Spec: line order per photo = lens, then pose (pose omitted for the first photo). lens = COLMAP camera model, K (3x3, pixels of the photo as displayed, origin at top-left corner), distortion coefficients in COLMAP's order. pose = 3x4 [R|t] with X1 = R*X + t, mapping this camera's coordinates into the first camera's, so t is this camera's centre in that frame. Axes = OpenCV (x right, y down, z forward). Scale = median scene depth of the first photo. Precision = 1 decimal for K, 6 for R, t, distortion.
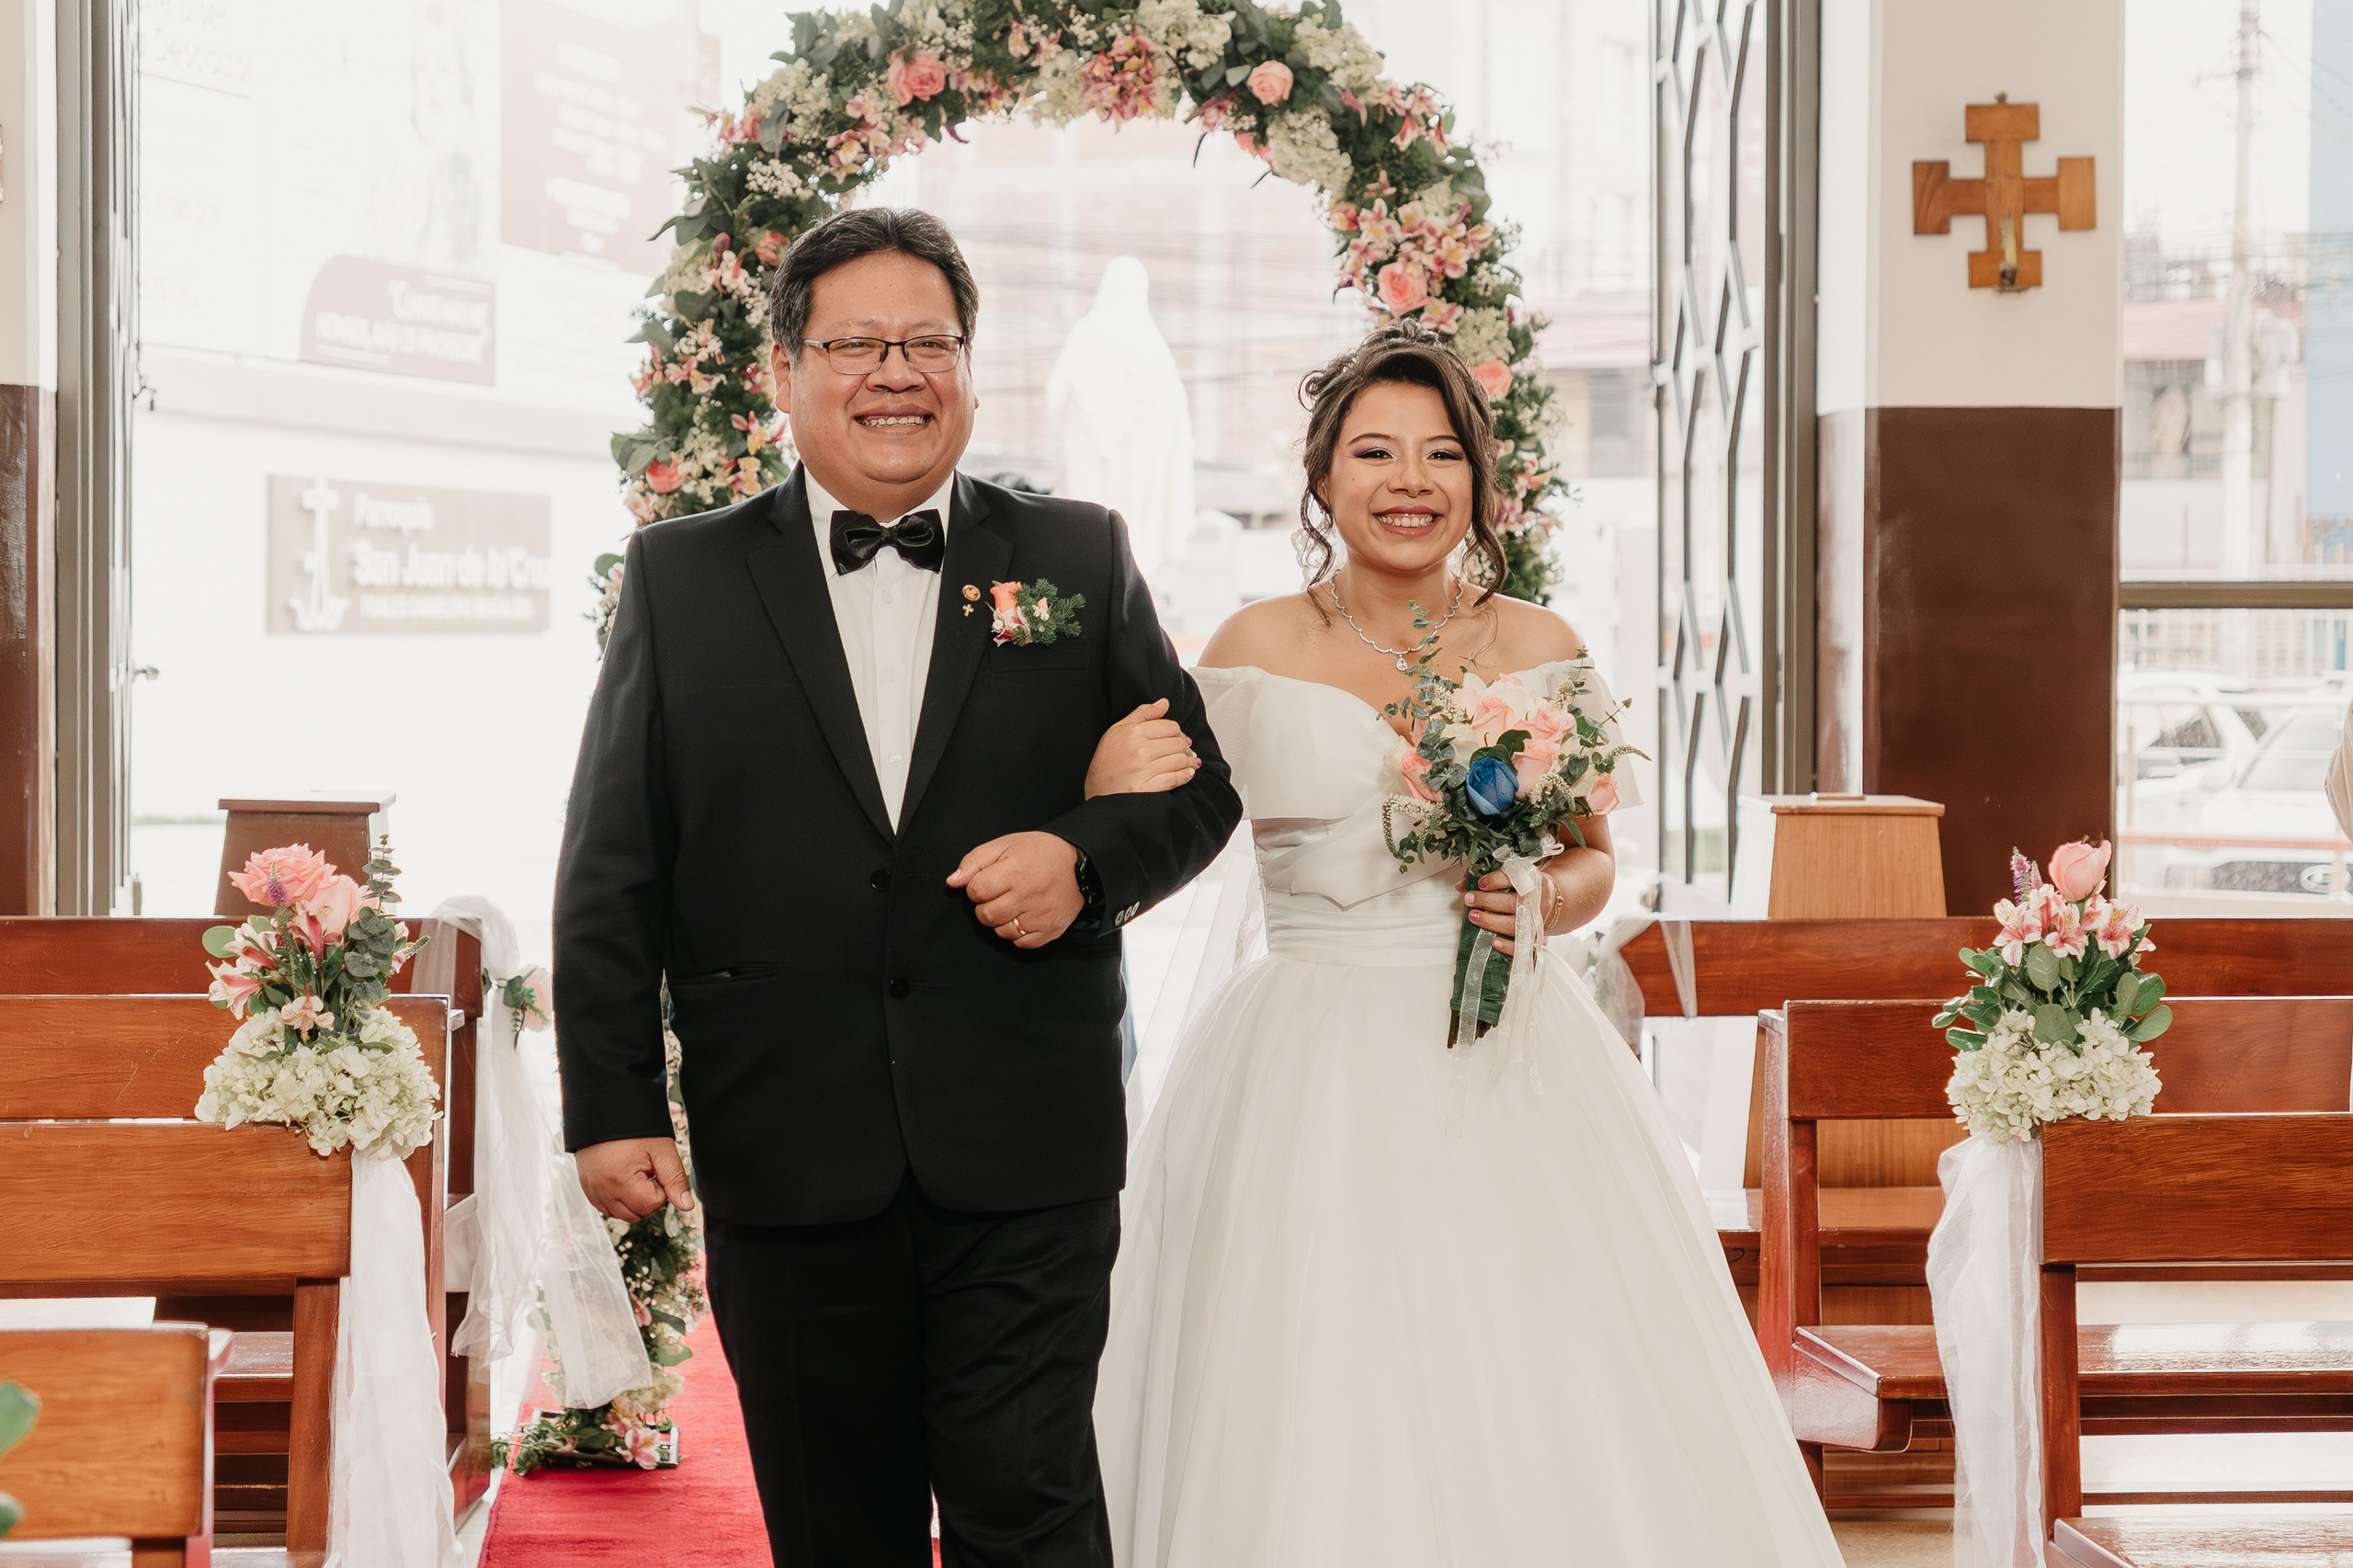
lens RADIAL K [[4446.4, 0, 1308.0], [0, 4446.4, 731.9], [0, 0, 1]] dist [0.068463, -0.163646]
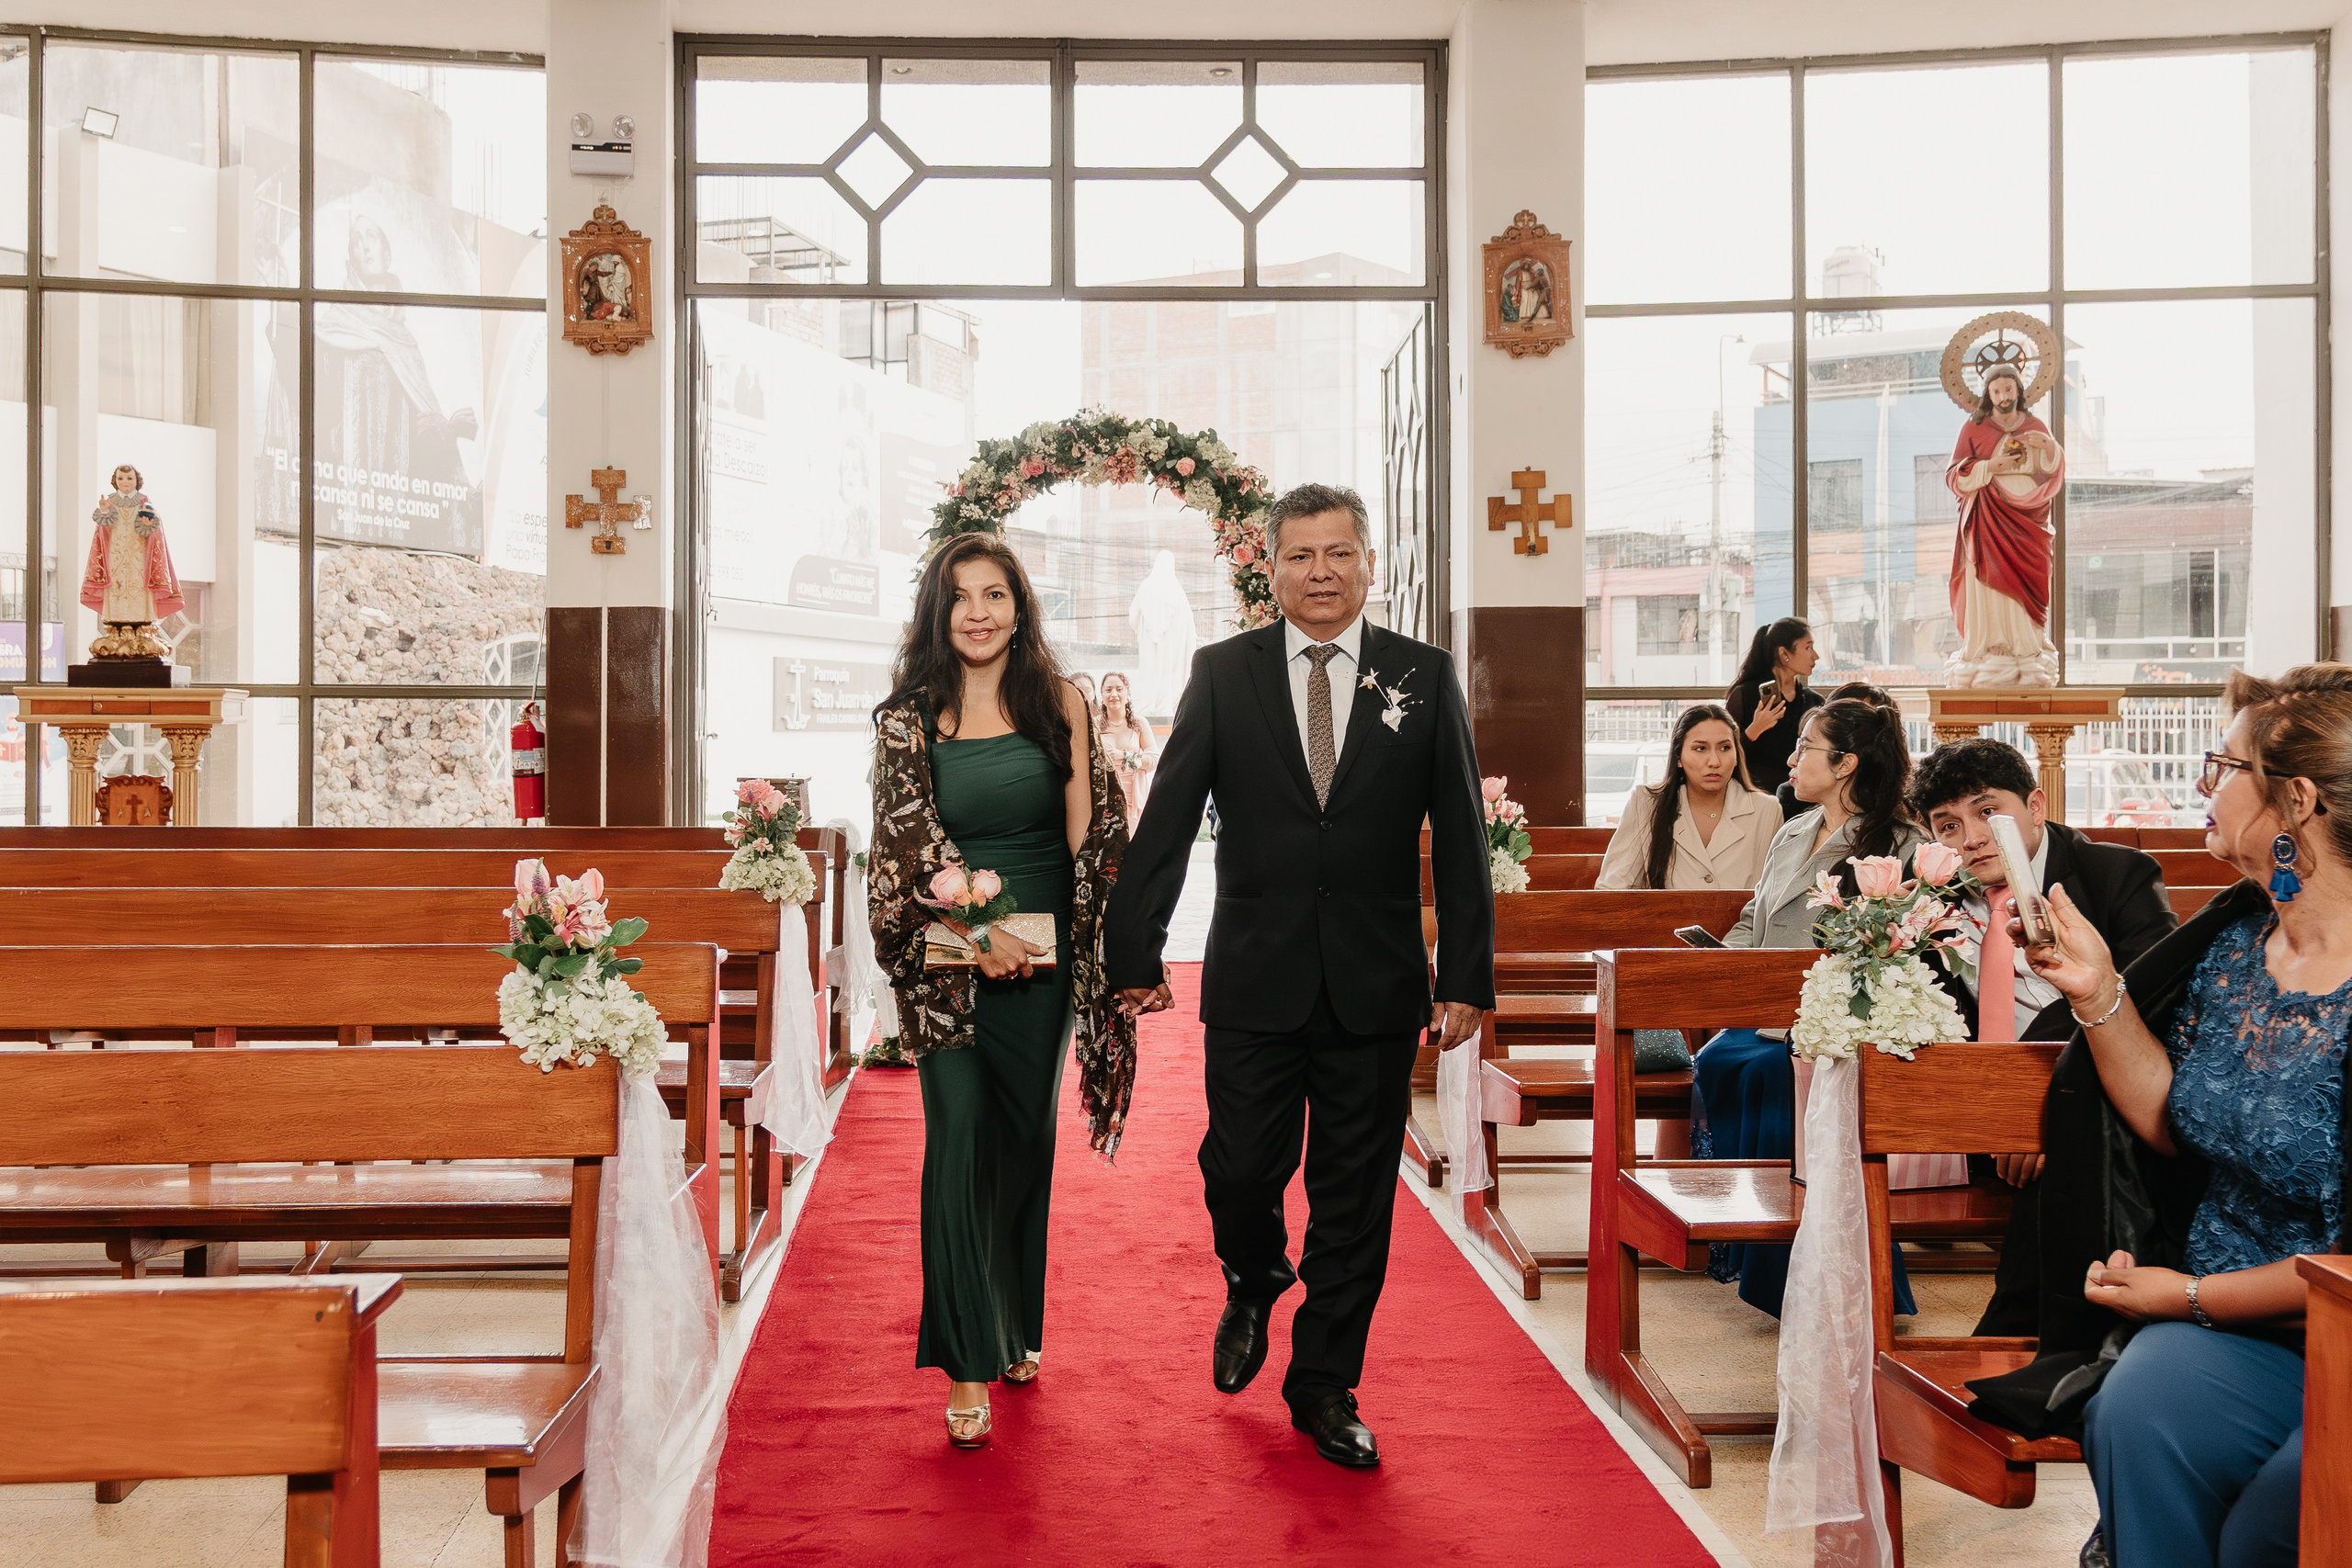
lens RADIAL K [[2163.8, 0, 1080.5], [0, 2163.8, 712.3], [0, 0, 1]] dist [0.007039, 0.014600]
pose [[0.995891, -0.006545, -0.090318, 0.037928], [0.003570, 0.999447, -0.033064, 0.018064], [0.090484, 0.032606, 0.995364, -0.115720]]
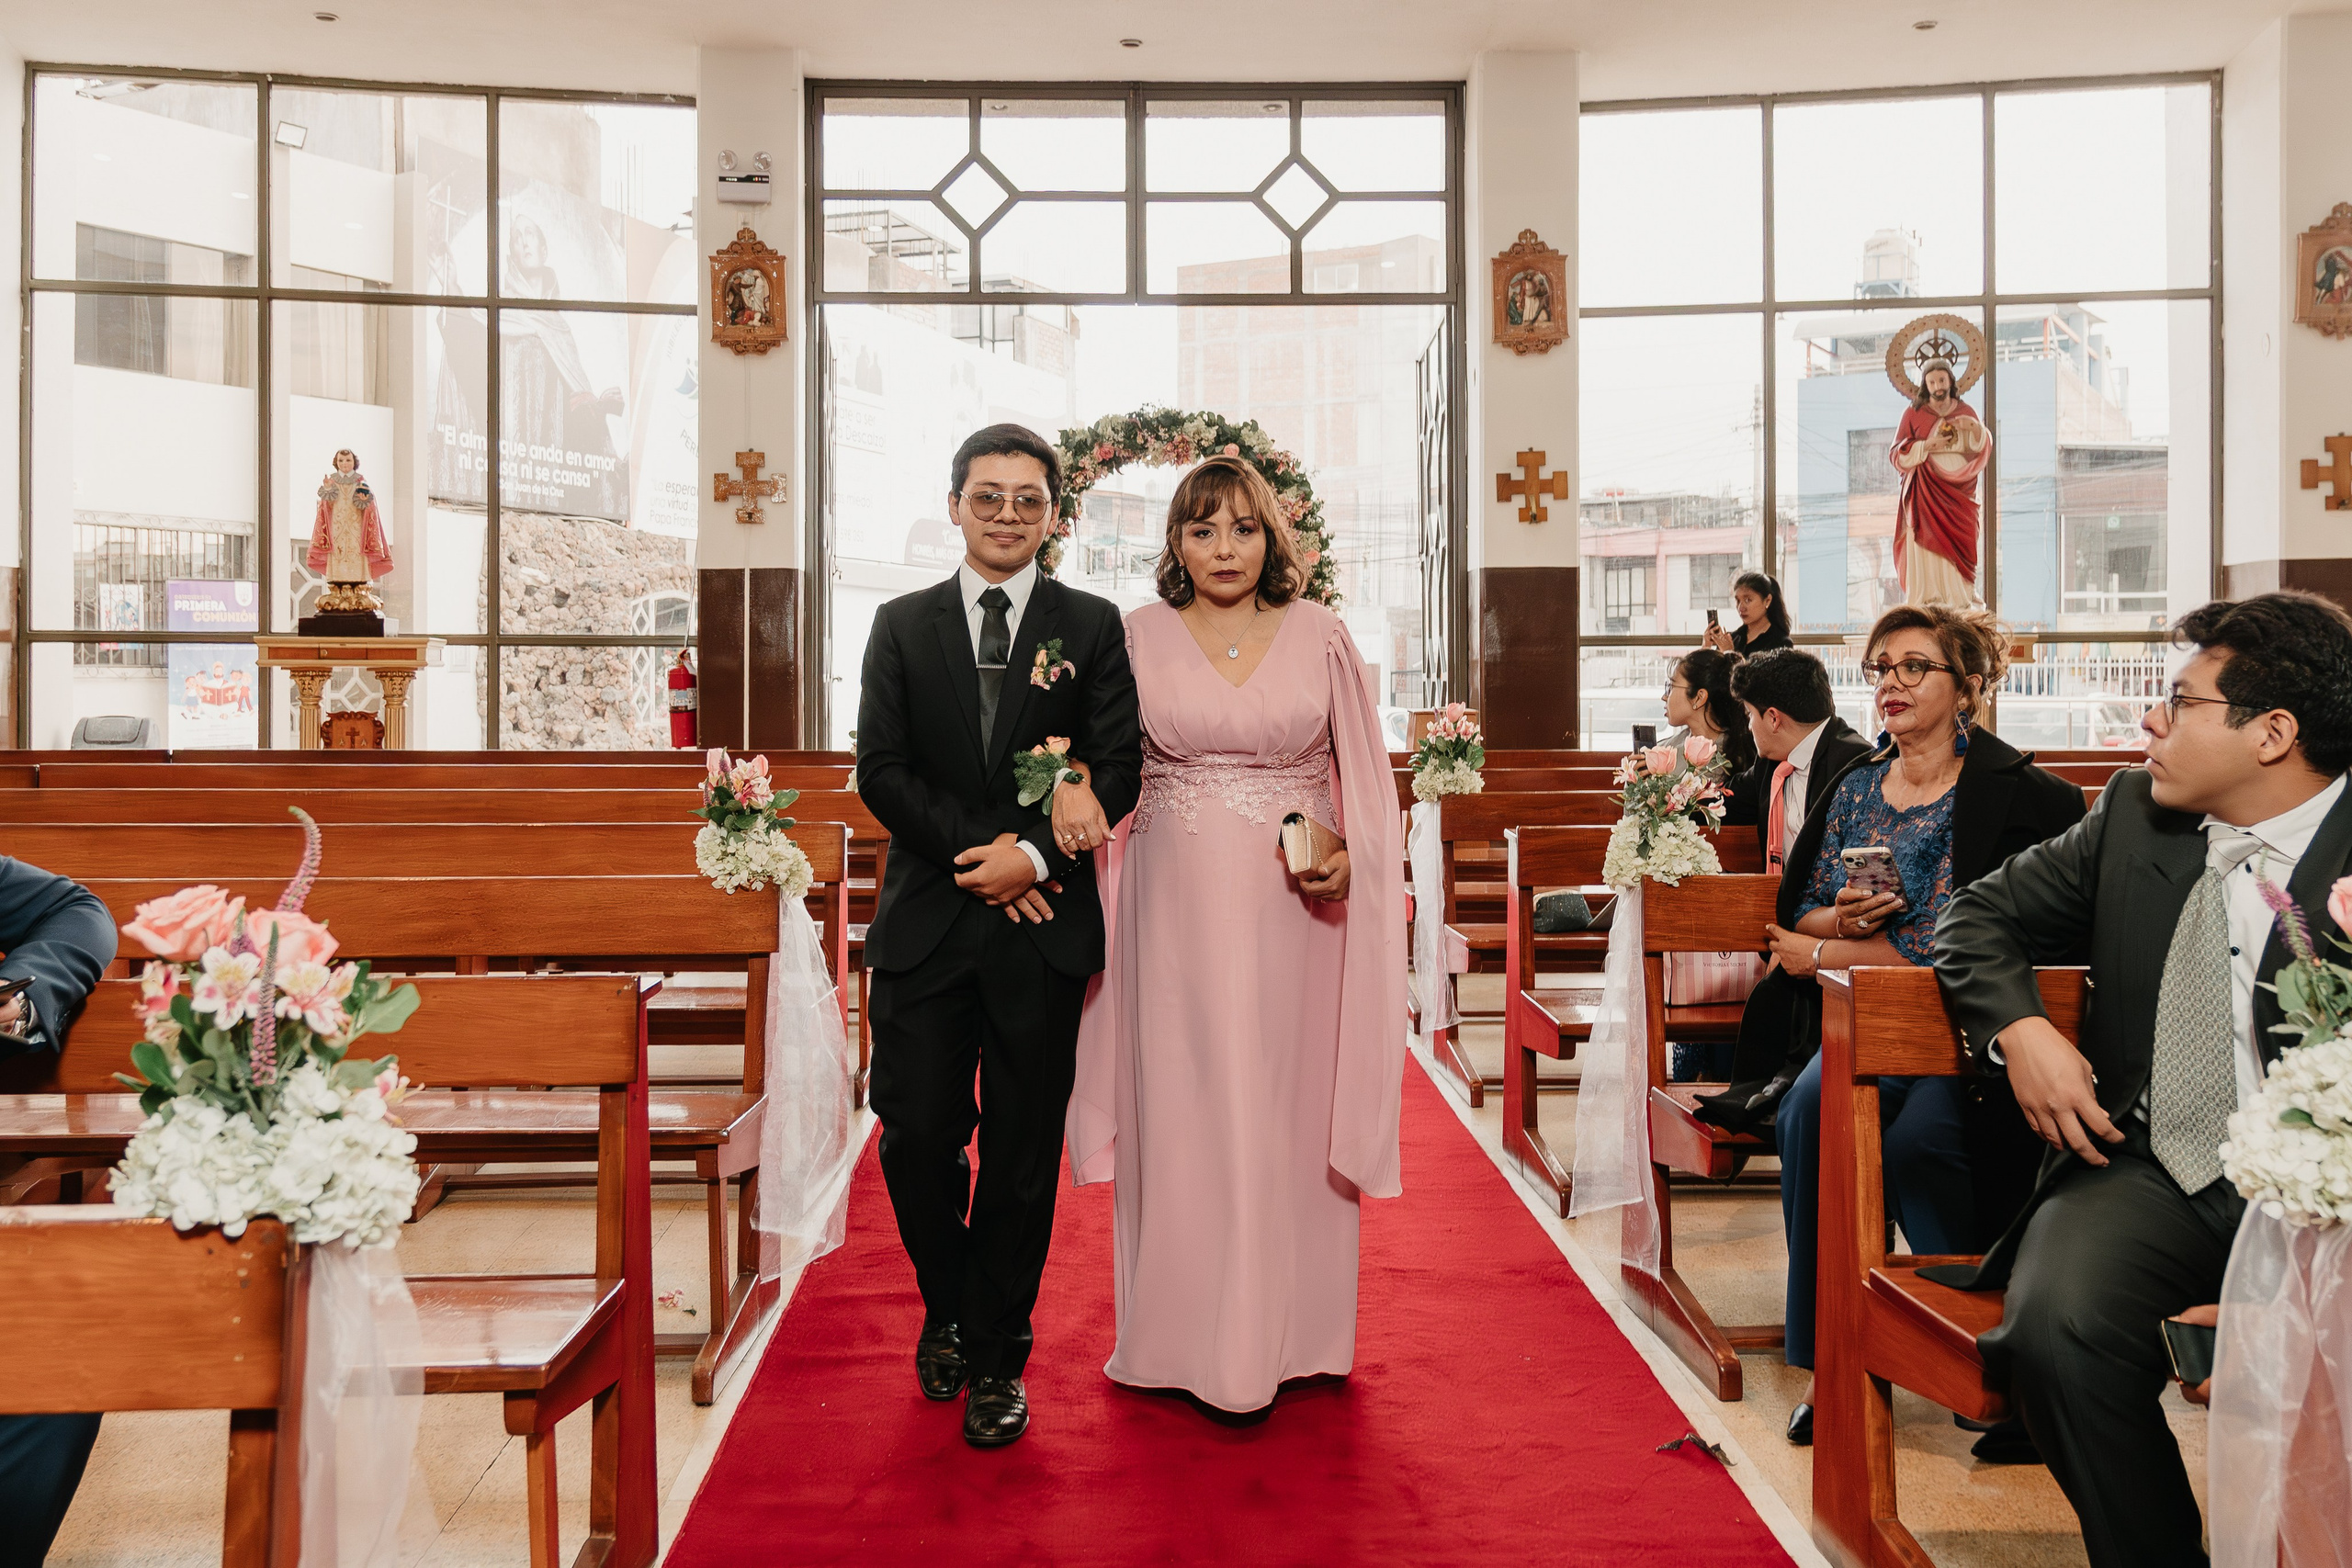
lens RADIAL K [[2035.9, 0, 1161.2], [0, 2035.9, 676.5], [0, 0, 1]] dist [0.012702, 0.011662]
pose [[0.994962, -0.007172, -0.099994, 0.074105], [0.004506, 0.999629, -0.026862, 0.028197], [0.100149, 0.026276, 0.994625, -0.261685]]
